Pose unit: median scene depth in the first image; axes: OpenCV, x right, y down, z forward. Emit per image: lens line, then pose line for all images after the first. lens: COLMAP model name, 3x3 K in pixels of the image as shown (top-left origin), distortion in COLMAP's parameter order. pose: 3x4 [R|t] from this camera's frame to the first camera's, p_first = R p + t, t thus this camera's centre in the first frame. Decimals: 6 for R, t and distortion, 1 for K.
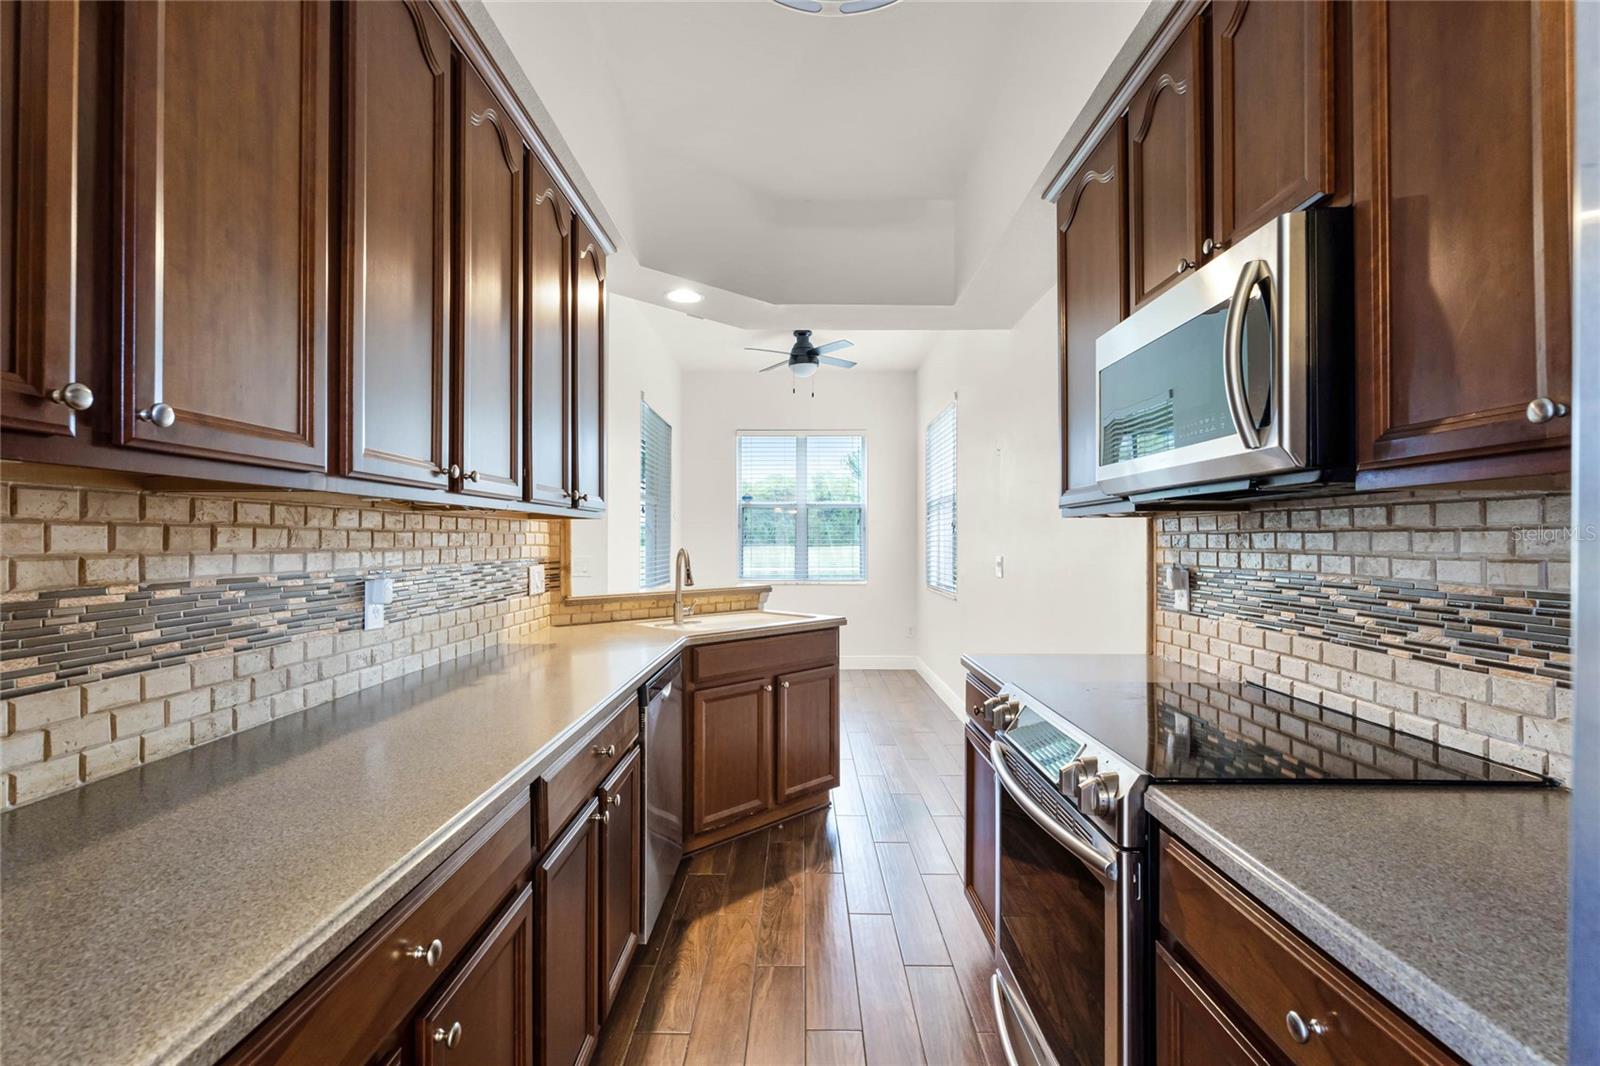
lens RADIAL K [[737.4, 0, 805.6], [0, 737.4, 534.9], [0, 0, 1]] dist [0.001354, 0.000082]
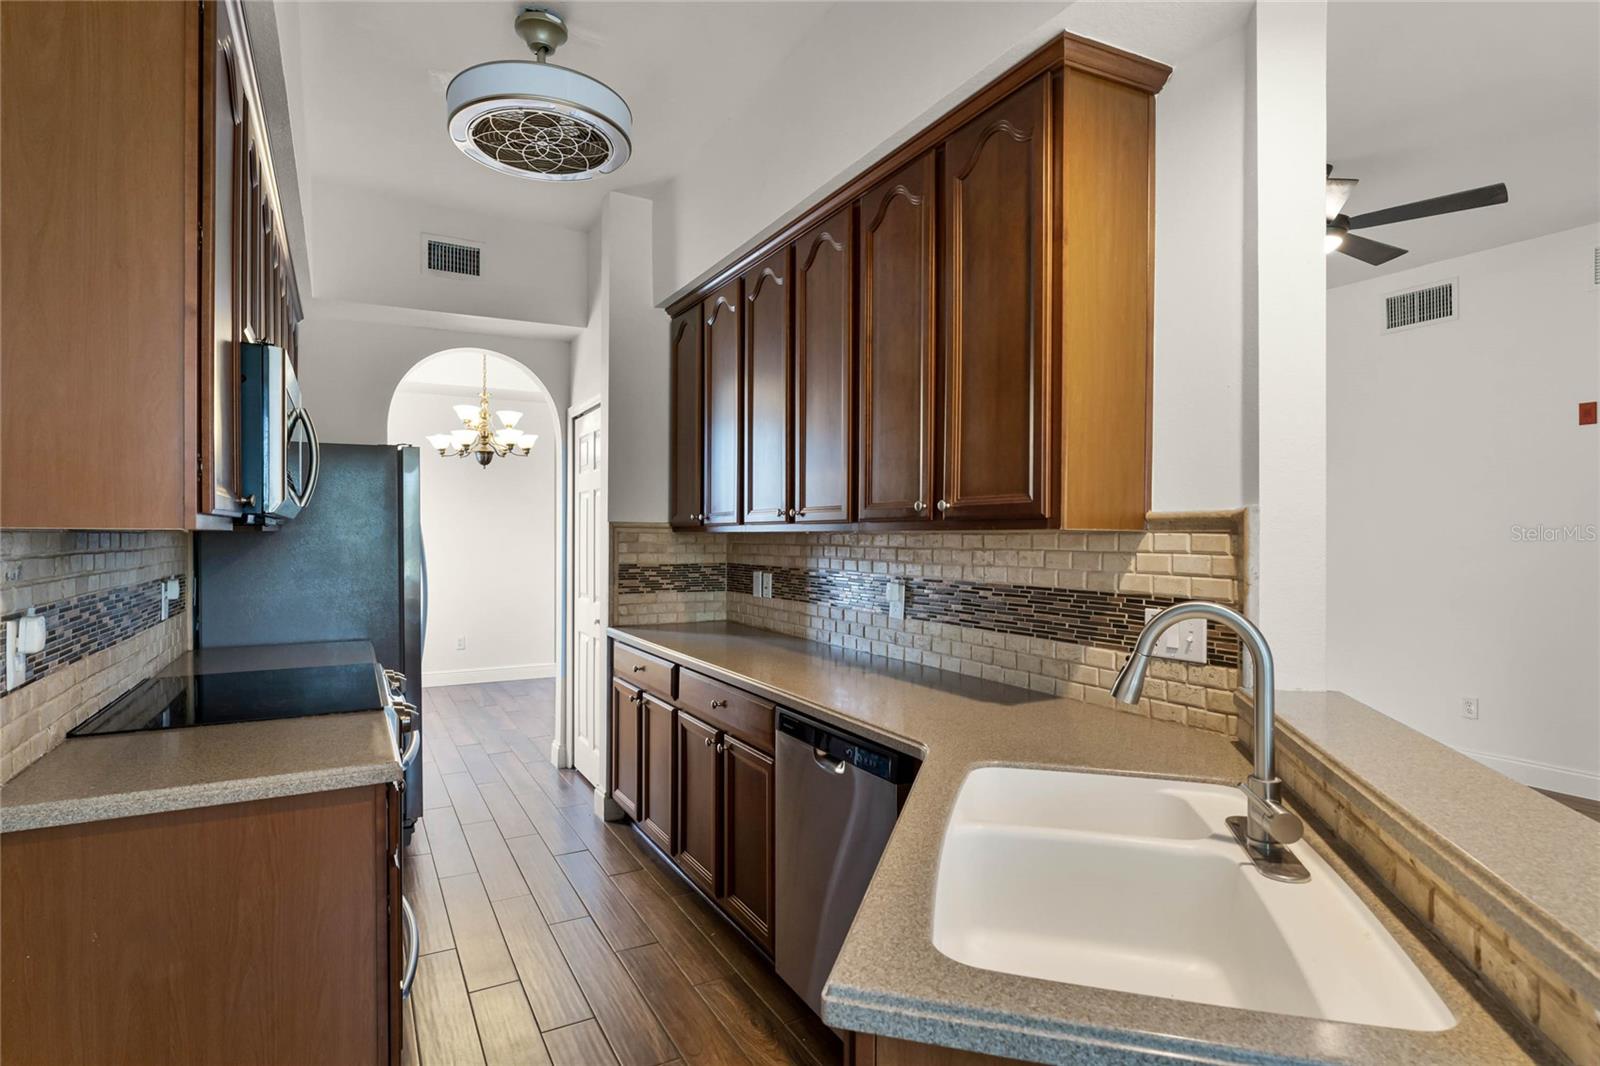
lens RADIAL K [[827.0, 0, 795.1], [0, 827.0, 538.3], [0, 0, 1]] dist [0.002156, -0.000024]
pose [[-0.878921, -0.001787, -0.476964, 0.421374], [-0.000758, 0.999997, -0.002351, -0.026032], [0.476967, -0.001705, -0.878919, 2.920001]]
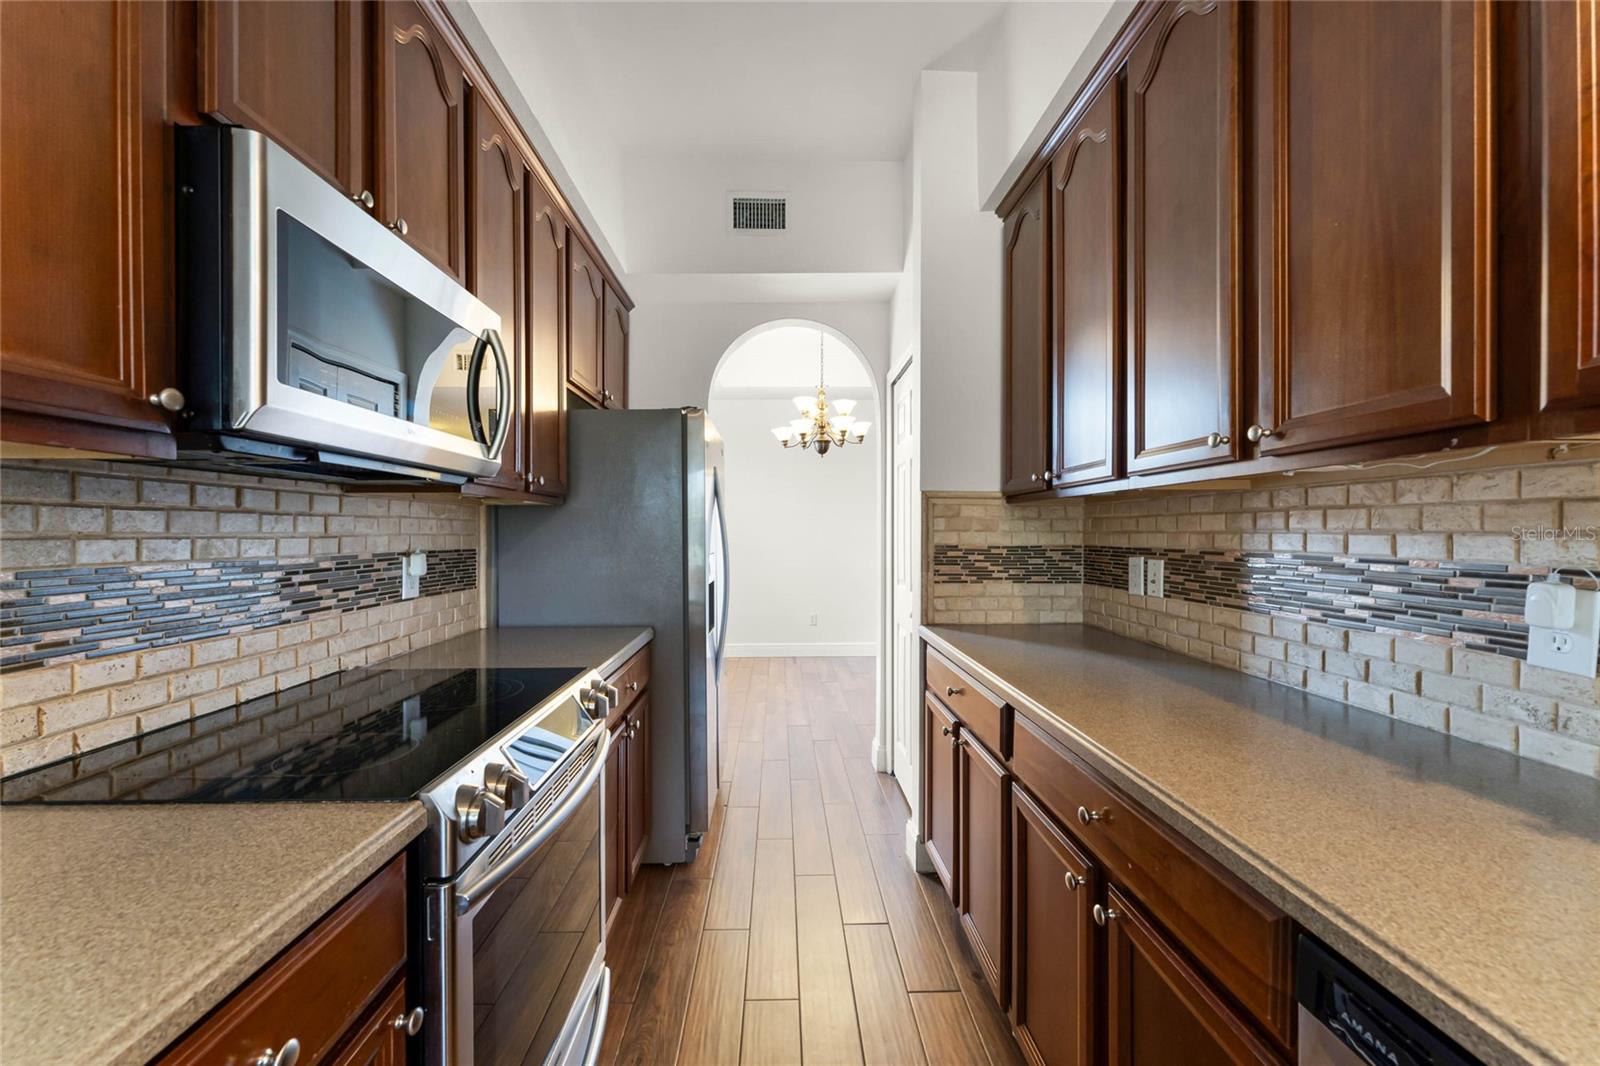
lens RADIAL K [[649.4, 0, 788.1], [0, 649.4, 532.5], [0, 0, 1]] dist [0.002616, 0.000727]
pose [[-0.999872, 0.000707, -0.015953, 0.039331], [0.000772, 0.999992, -0.004024, 0.026707], [0.015950, -0.004036, -0.999865, 1.925231]]
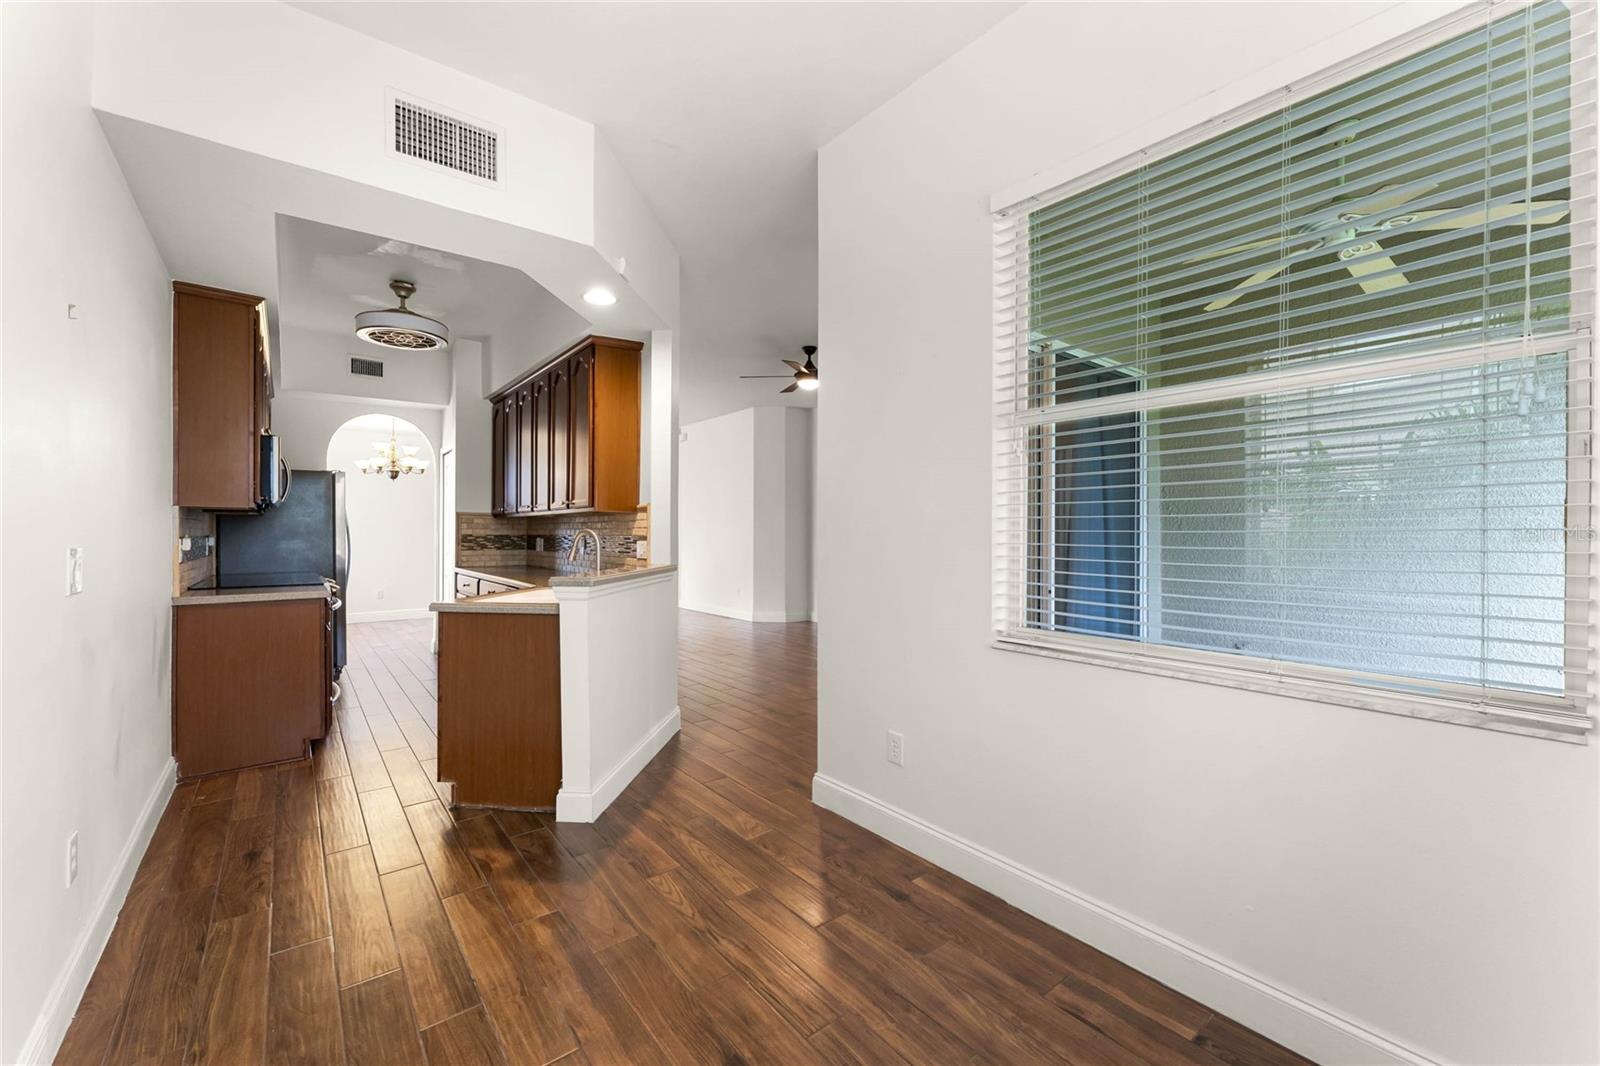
lens RADIAL K [[649.4, 0, 794.9], [0, 649.4, 533.4], [0, 0, 1]] dist [0.002616, 0.000727]
pose [[-0.788577, -0.002361, -0.614932, 0.485438], [0.000572, 0.999989, -0.004573, 0.065093], [0.614936, -0.003958, -0.788567, 4.707267]]
